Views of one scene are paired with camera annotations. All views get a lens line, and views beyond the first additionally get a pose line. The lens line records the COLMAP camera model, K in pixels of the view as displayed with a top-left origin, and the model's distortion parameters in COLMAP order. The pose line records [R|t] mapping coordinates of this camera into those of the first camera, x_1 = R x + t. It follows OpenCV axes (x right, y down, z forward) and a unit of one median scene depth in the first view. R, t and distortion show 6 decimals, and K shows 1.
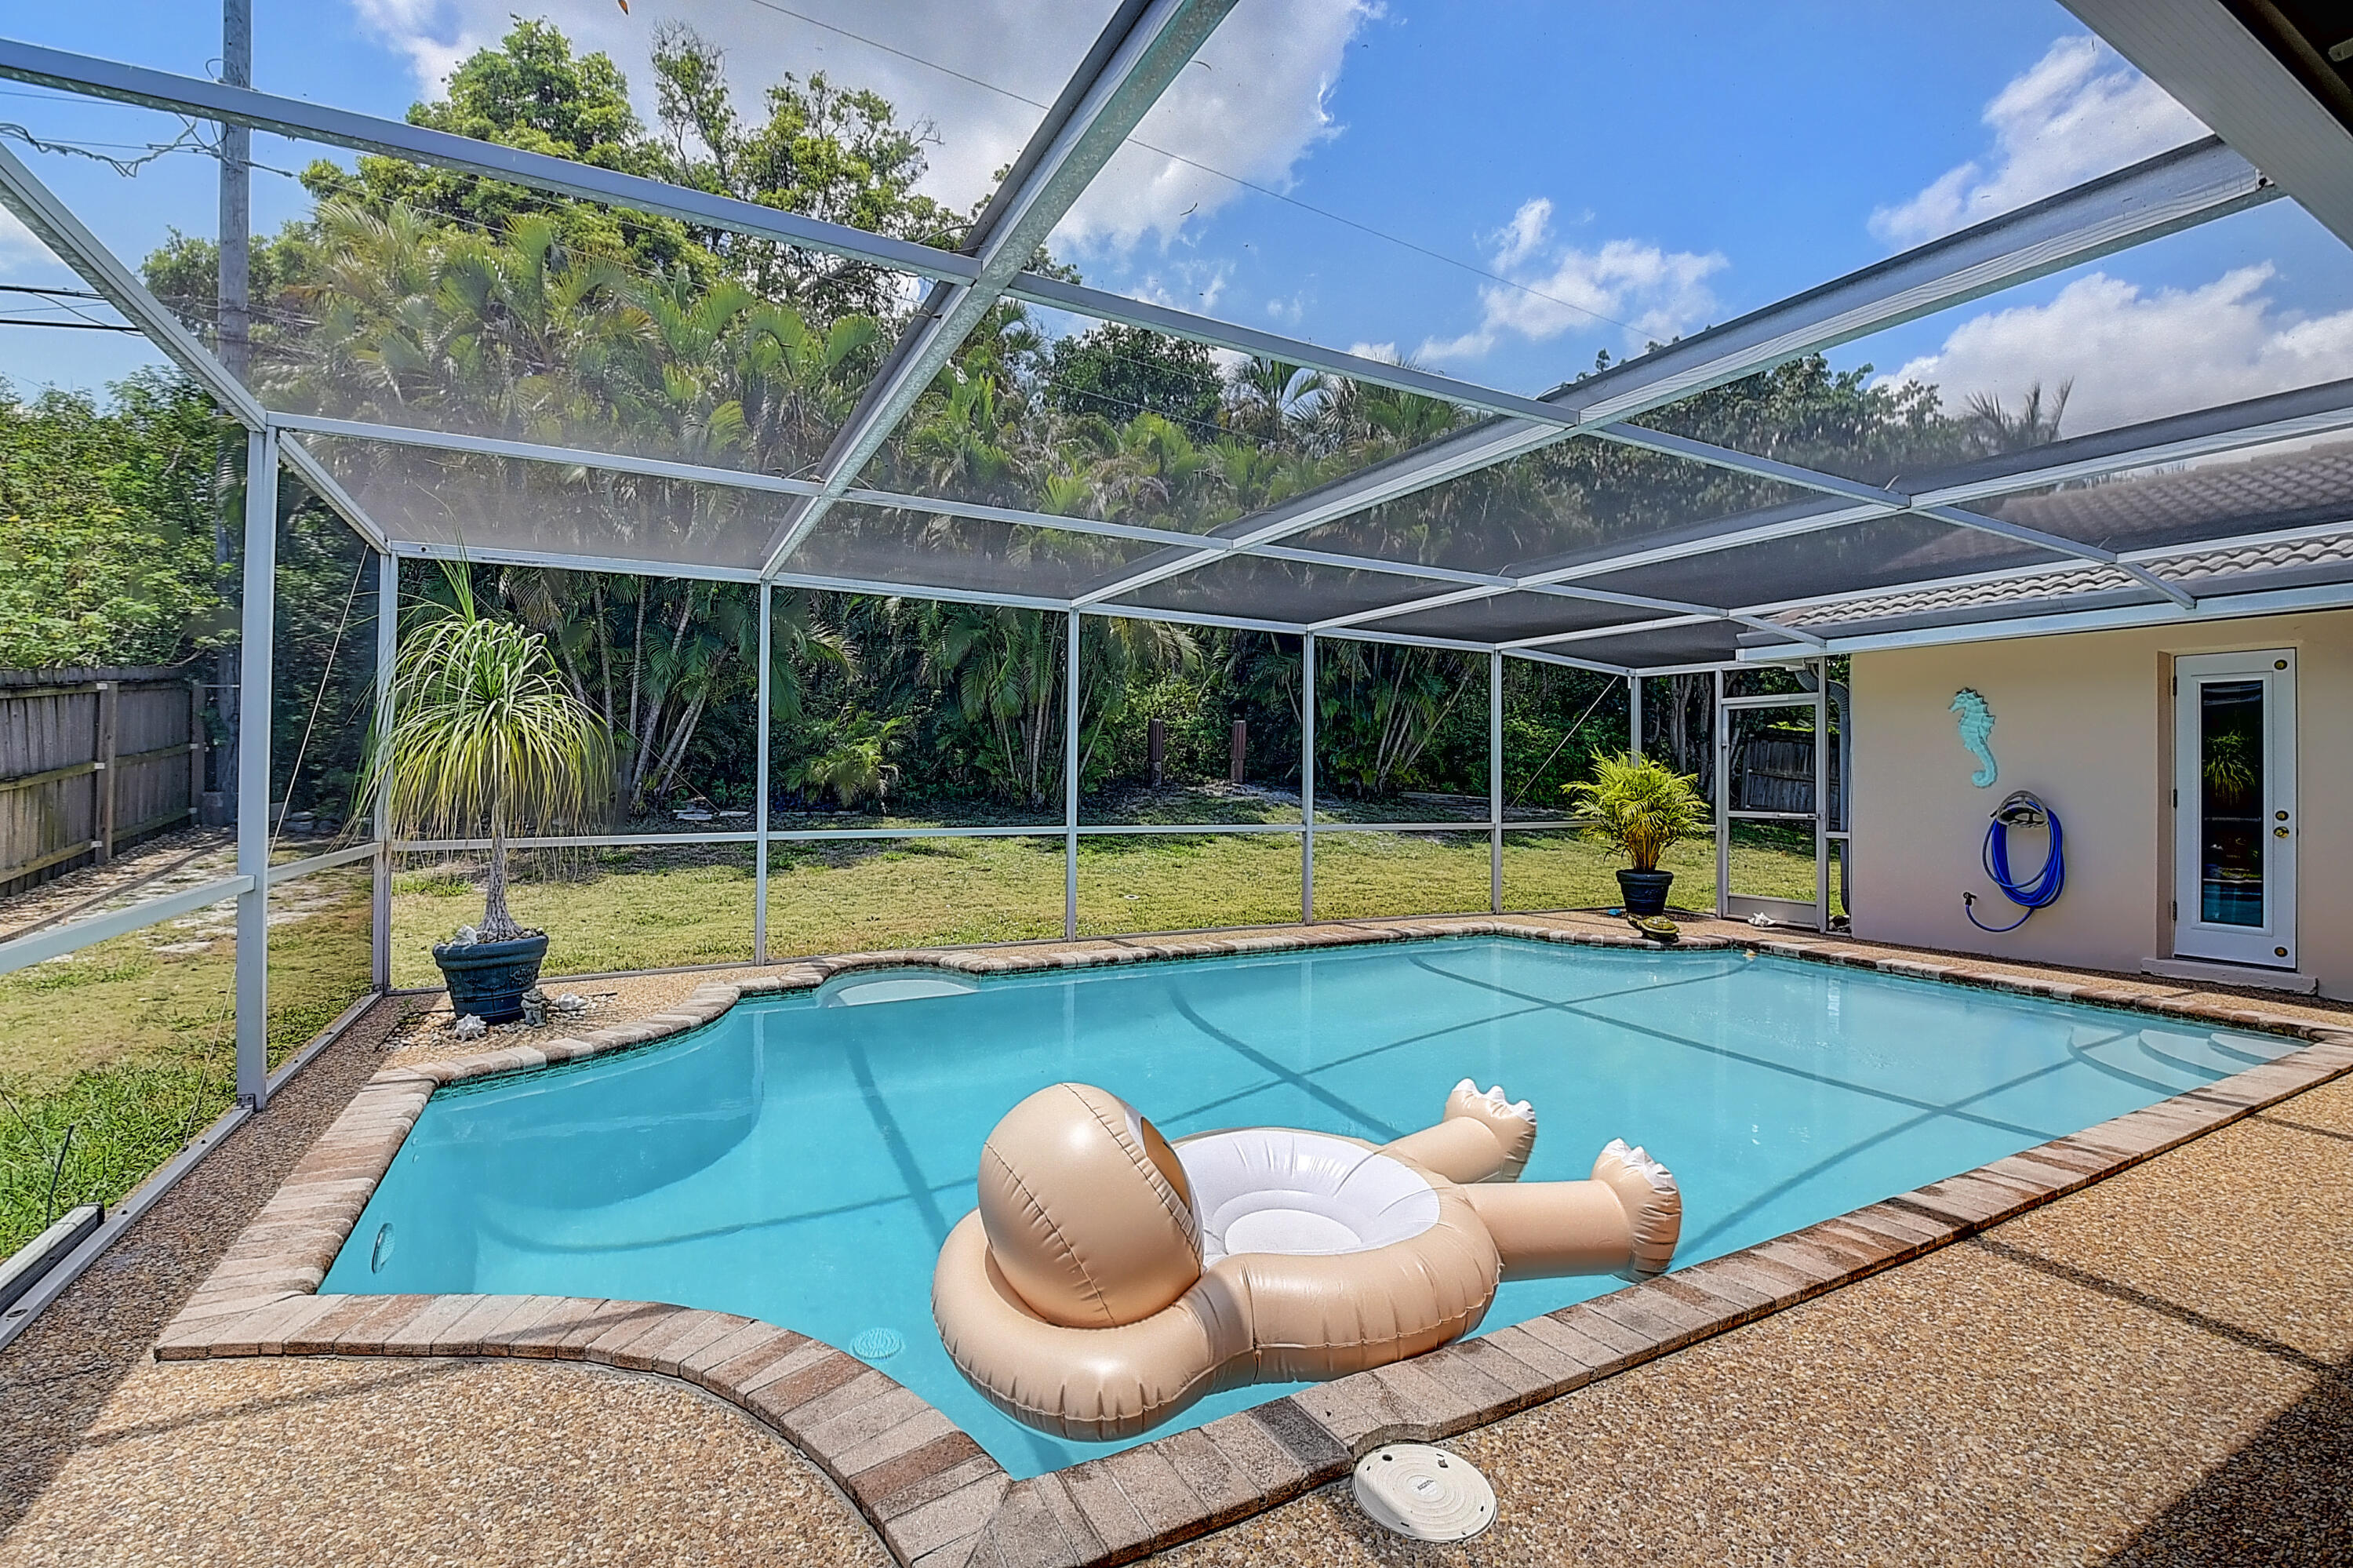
lens RADIAL K [[1055.6, 0, 1145.6], [0, 1055.6, 749.8], [0, 0, 1]] dist [0.005784, -0.007013]
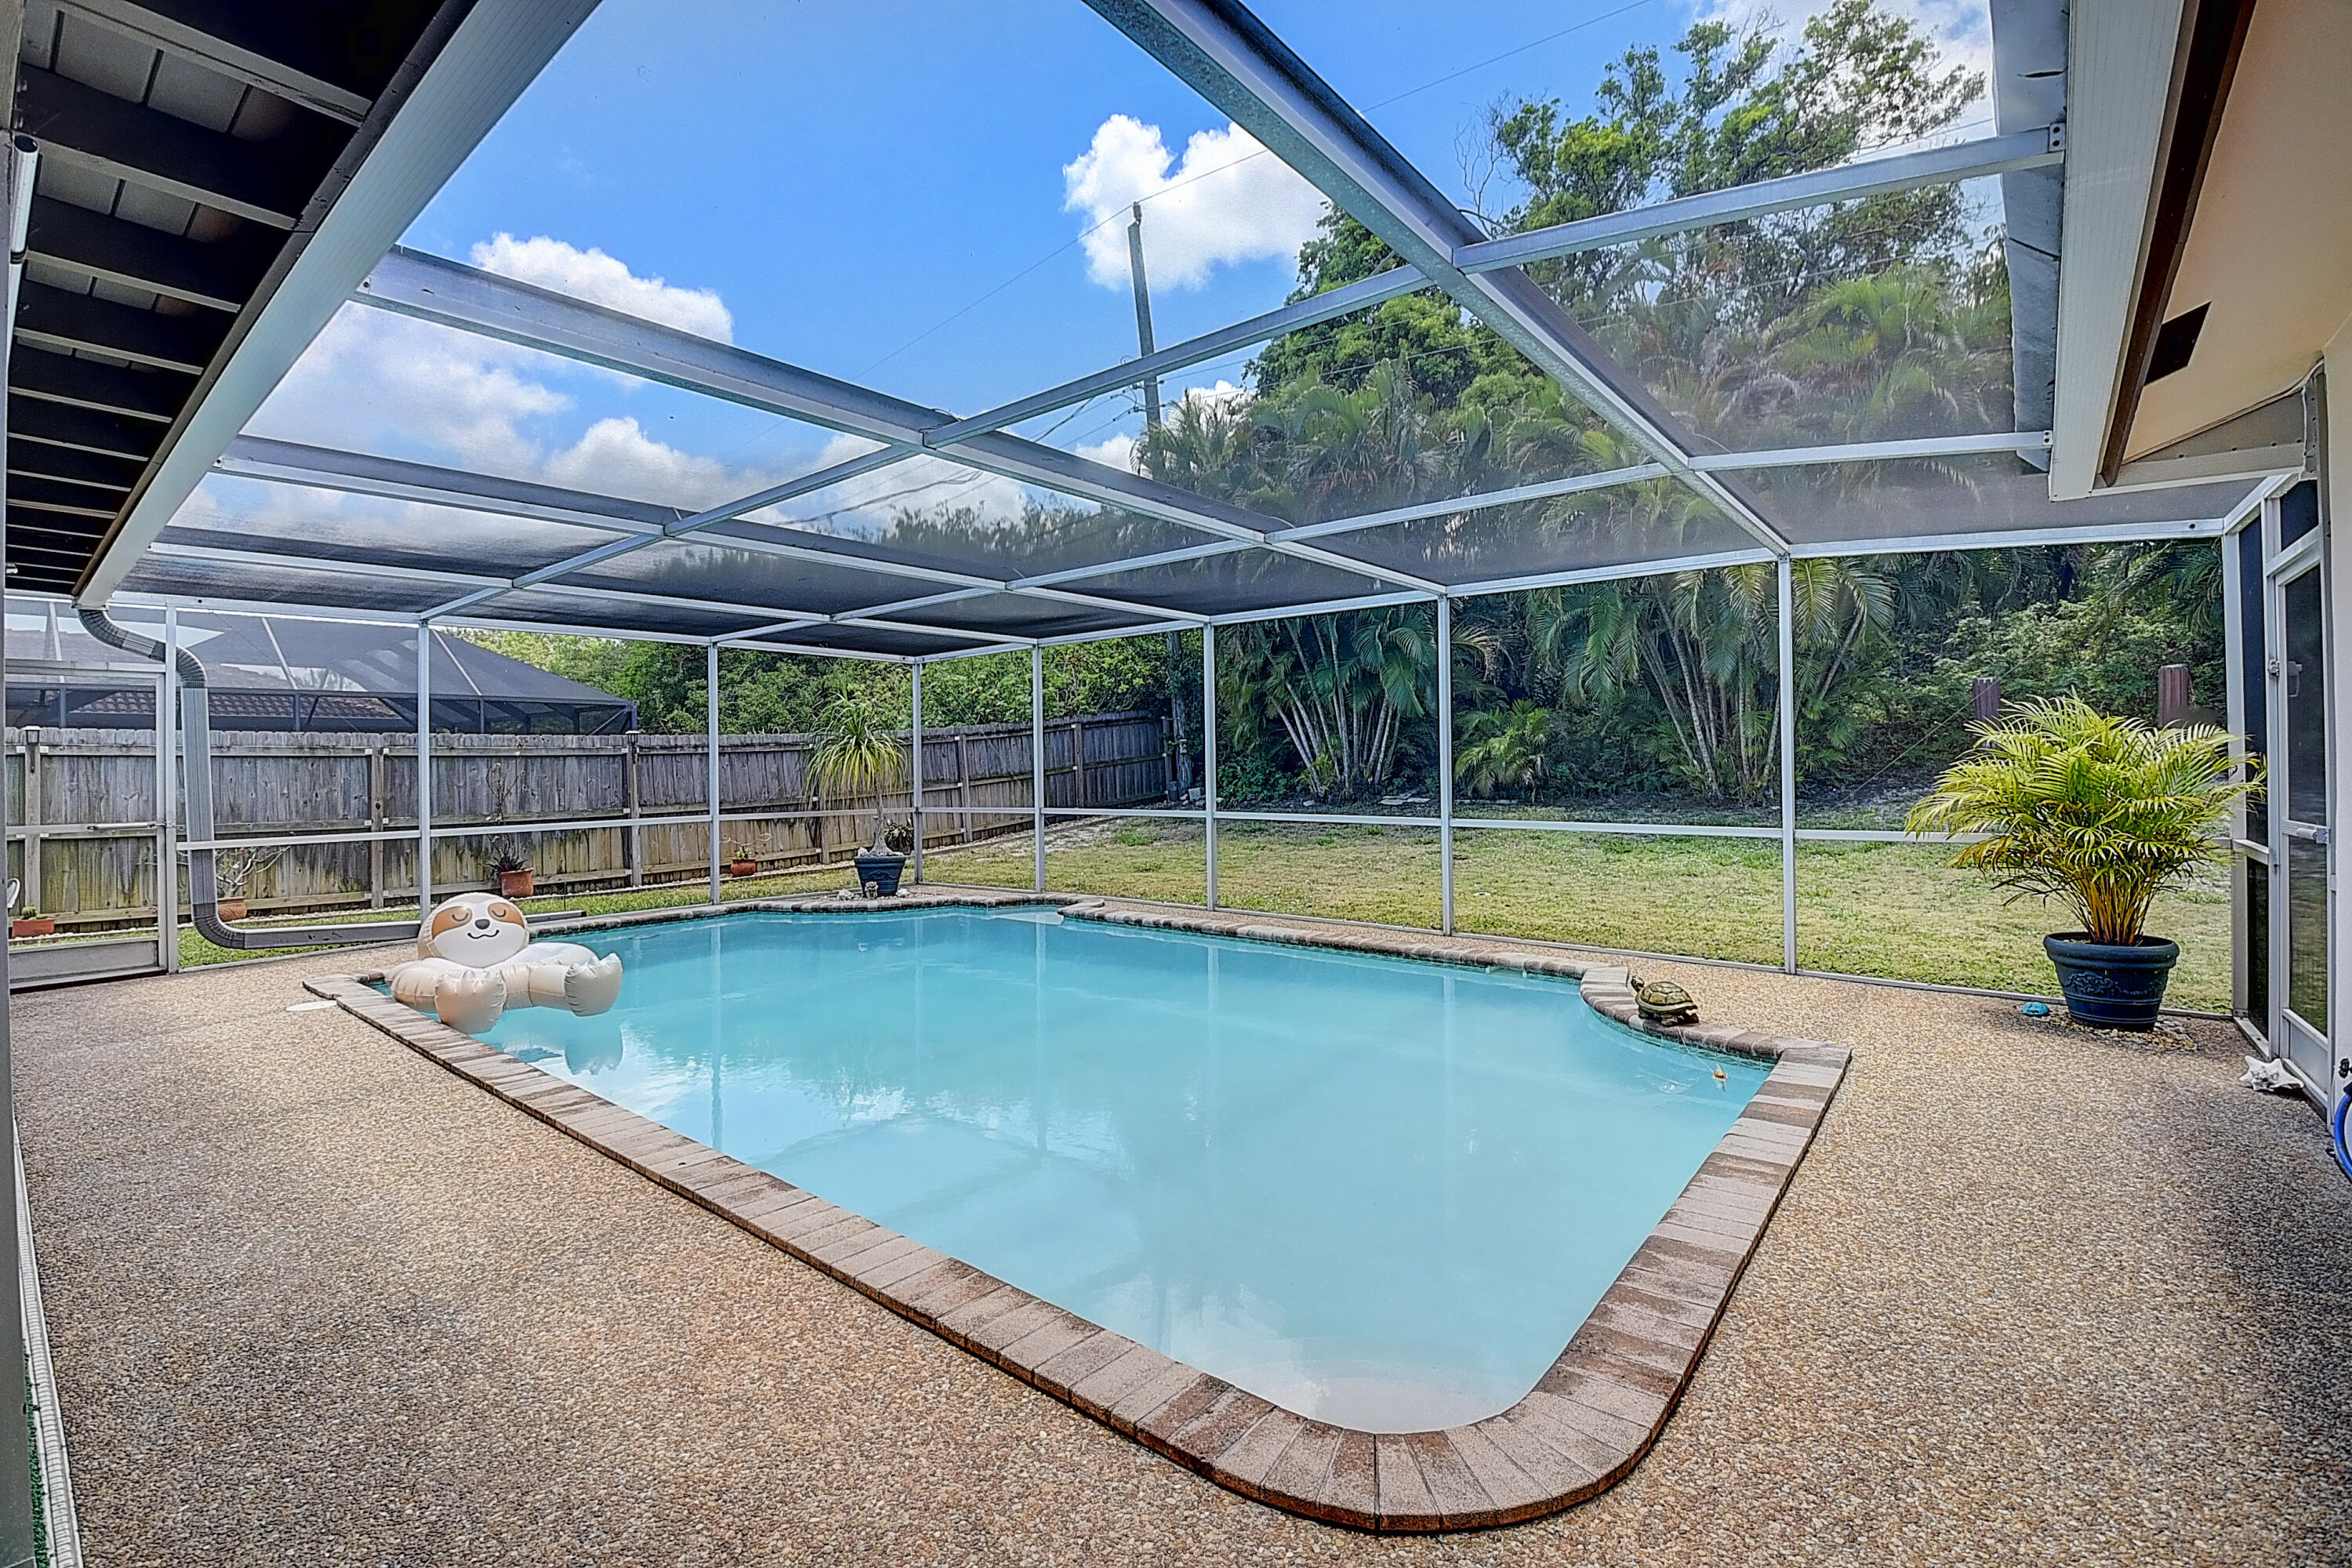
lens RADIAL K [[1055.1, 0, 1193.7], [0, 1055.1, 762.8], [0, 0, 1]] dist [0.005784, -0.007013]
pose [[0.429075, -0.015996, -0.903127, 0.902142], [0.033523, 0.999436, -0.001775, 0.020288], [0.902646, -0.029514, 0.429370, 0.467139]]
